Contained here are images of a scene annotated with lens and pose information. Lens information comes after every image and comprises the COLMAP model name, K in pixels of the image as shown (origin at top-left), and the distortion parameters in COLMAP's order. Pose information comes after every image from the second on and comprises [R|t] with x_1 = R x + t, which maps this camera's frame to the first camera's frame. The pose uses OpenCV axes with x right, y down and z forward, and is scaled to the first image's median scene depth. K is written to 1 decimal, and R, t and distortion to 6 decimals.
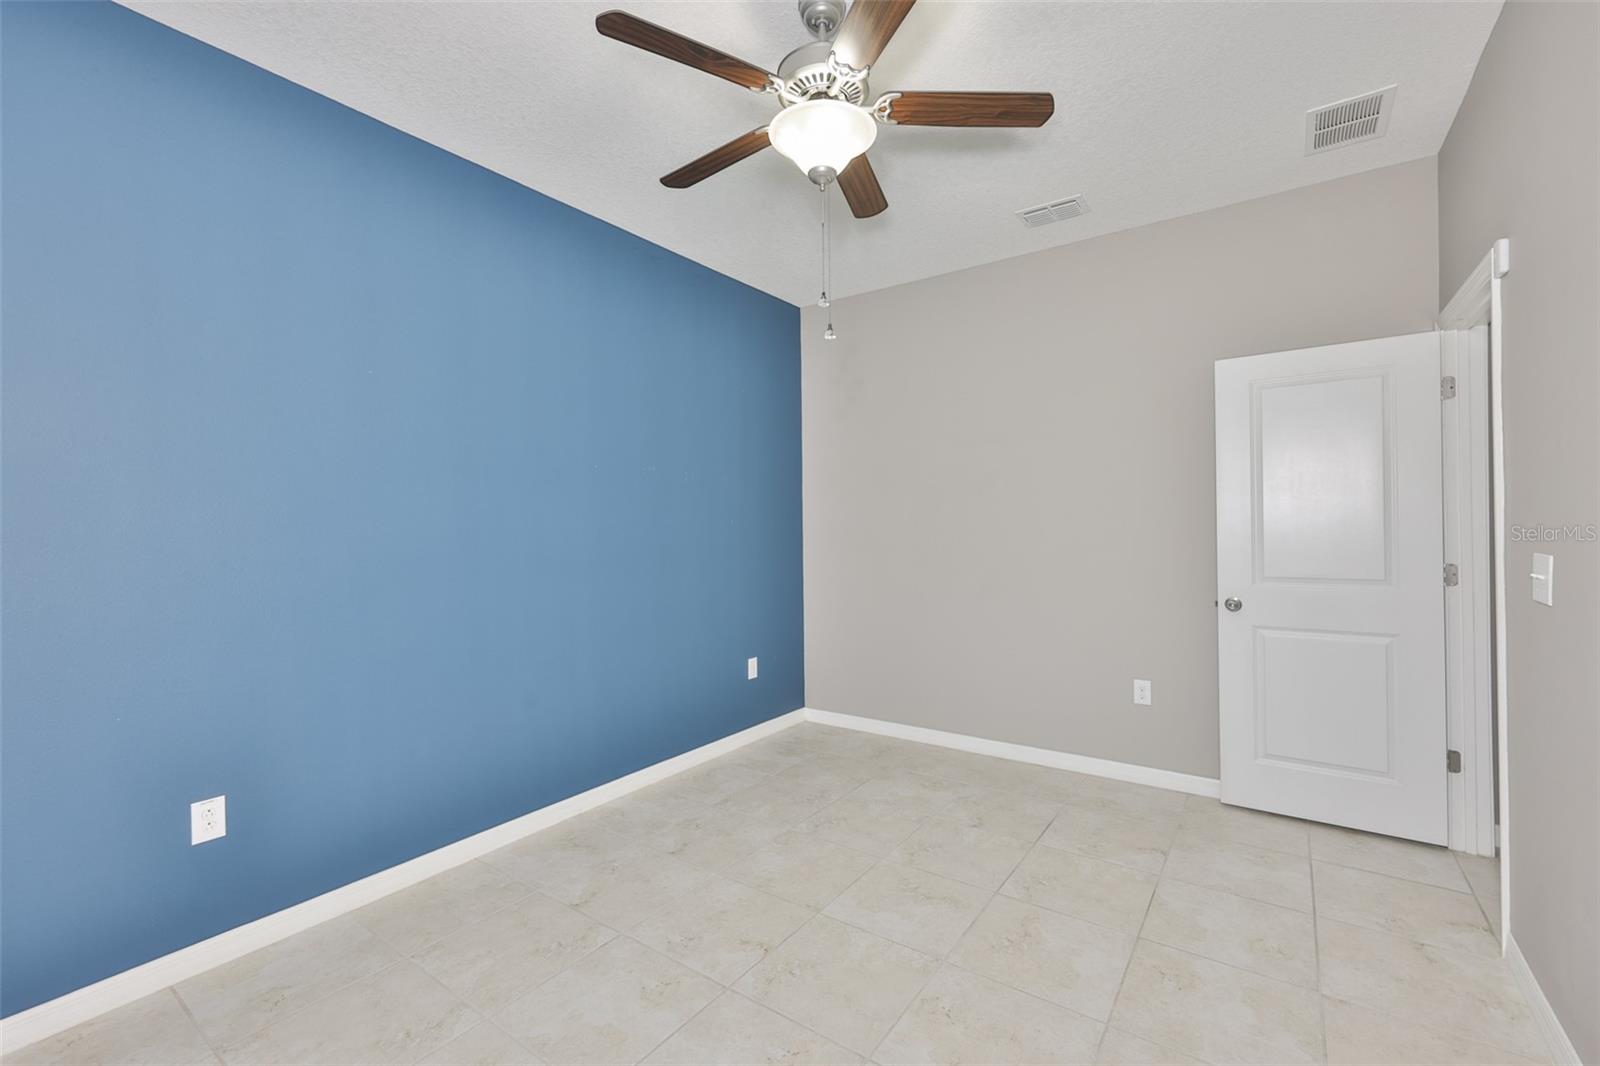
lens RADIAL K [[688.8, 0, 815.1], [0, 688.8, 525.9], [0, 0, 1]] dist [0.001468, -0.000272]
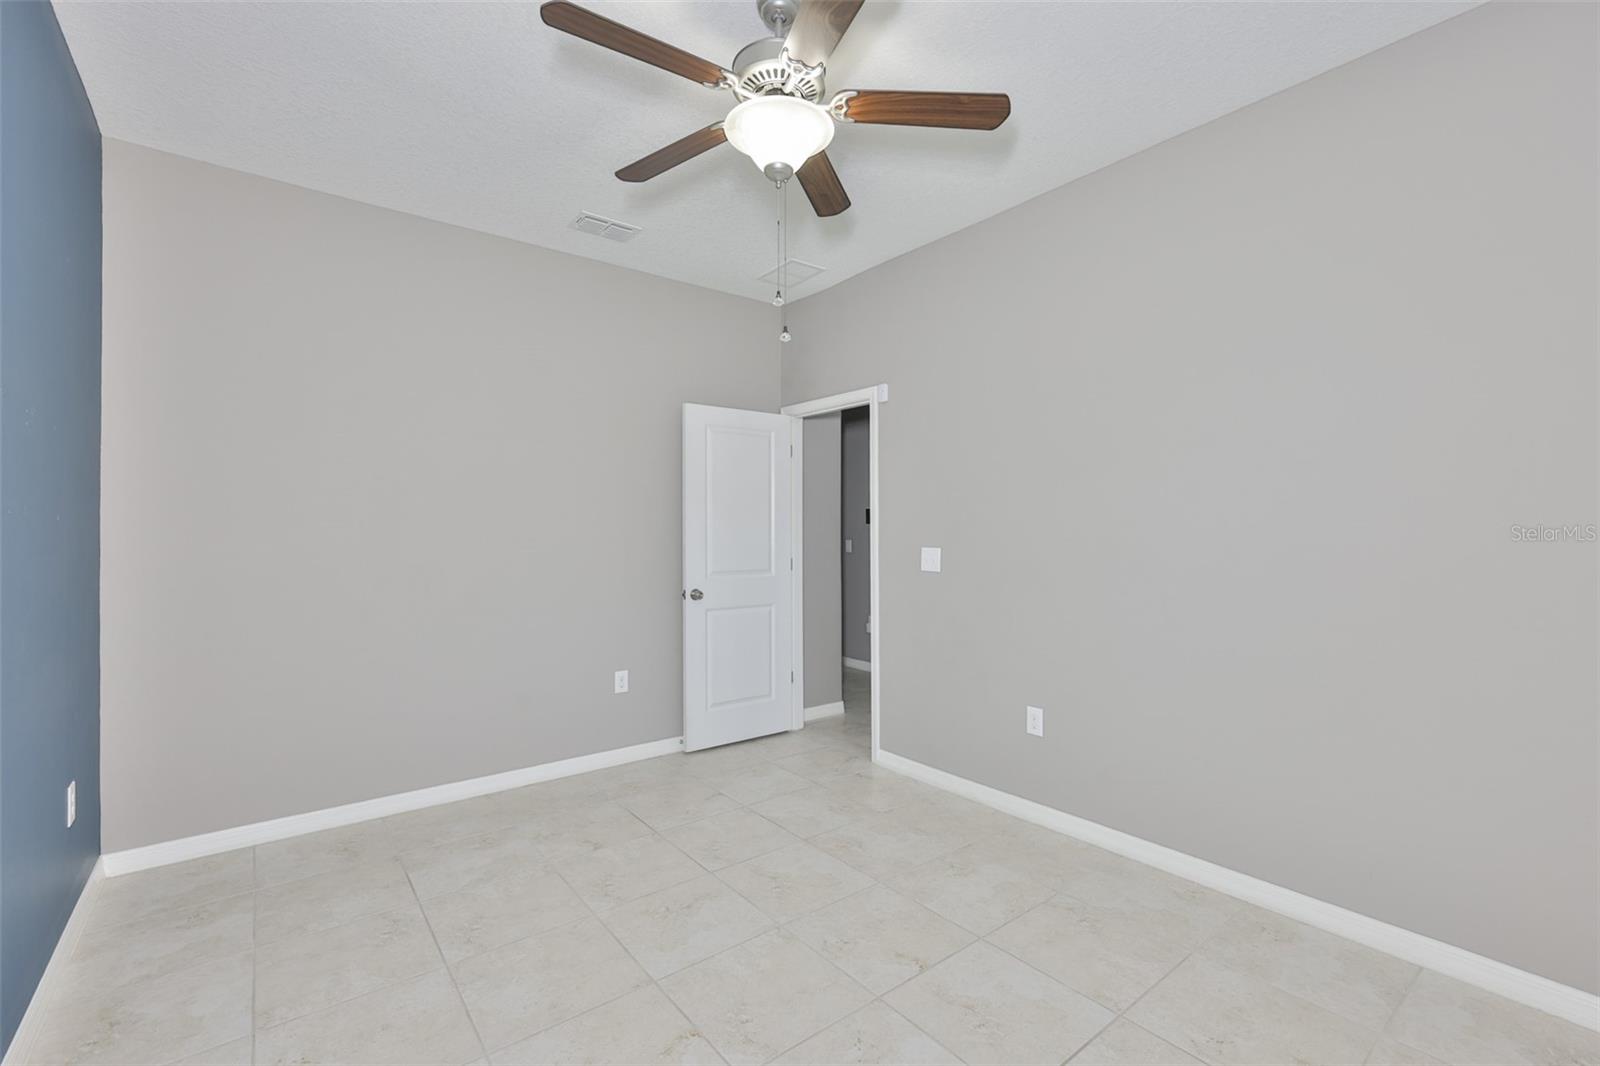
lens RADIAL K [[688.8, 0, 817.2], [0, 688.8, 531.6], [0, 0, 1]] dist [0.001468, -0.000272]
pose [[0.281954, 0.010211, 0.959374, -0.554626], [-0.002695, 0.999948, -0.009851, 0.007820], [-0.959424, 0.000192, 0.281967, 0.409848]]
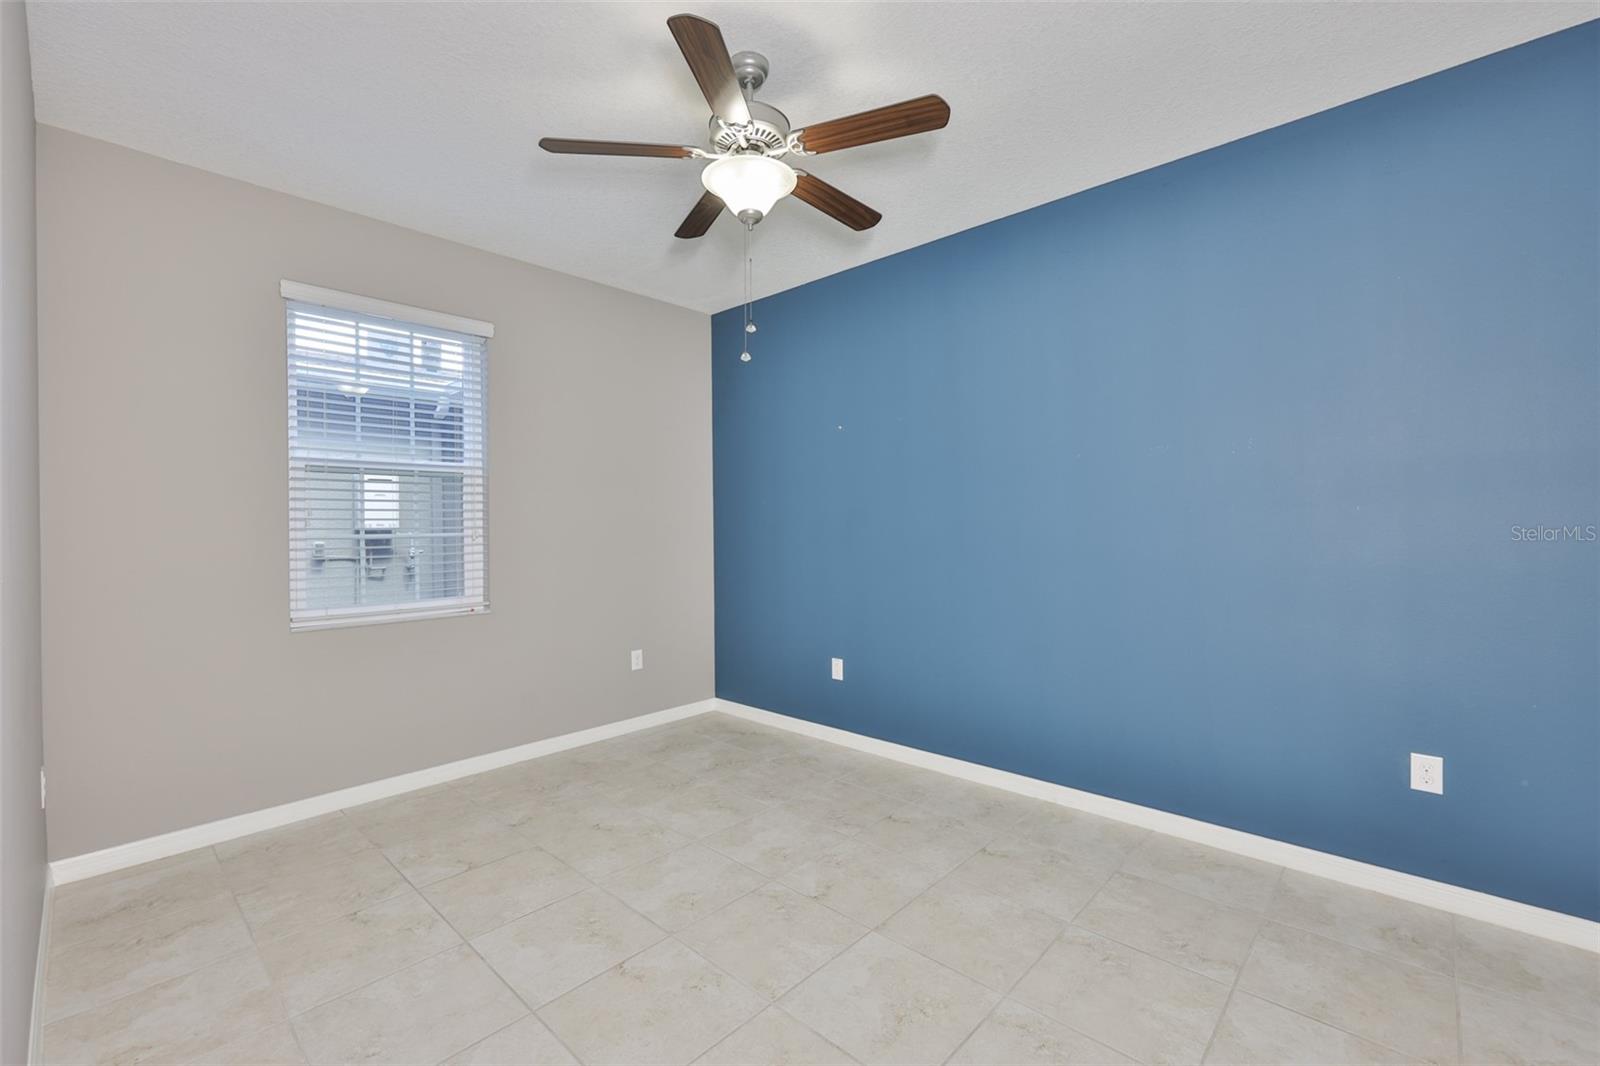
lens RADIAL K [[688.8, 0, 802.7], [0, 688.8, 535.8], [0, 0, 1]] dist [0.001468, -0.000272]
pose [[-0.171582, 0.018814, -0.984990, 0.691282], [0.015900, 0.999740, 0.016326, -0.000918], [0.985042, -0.012861, -0.171836, 0.781651]]
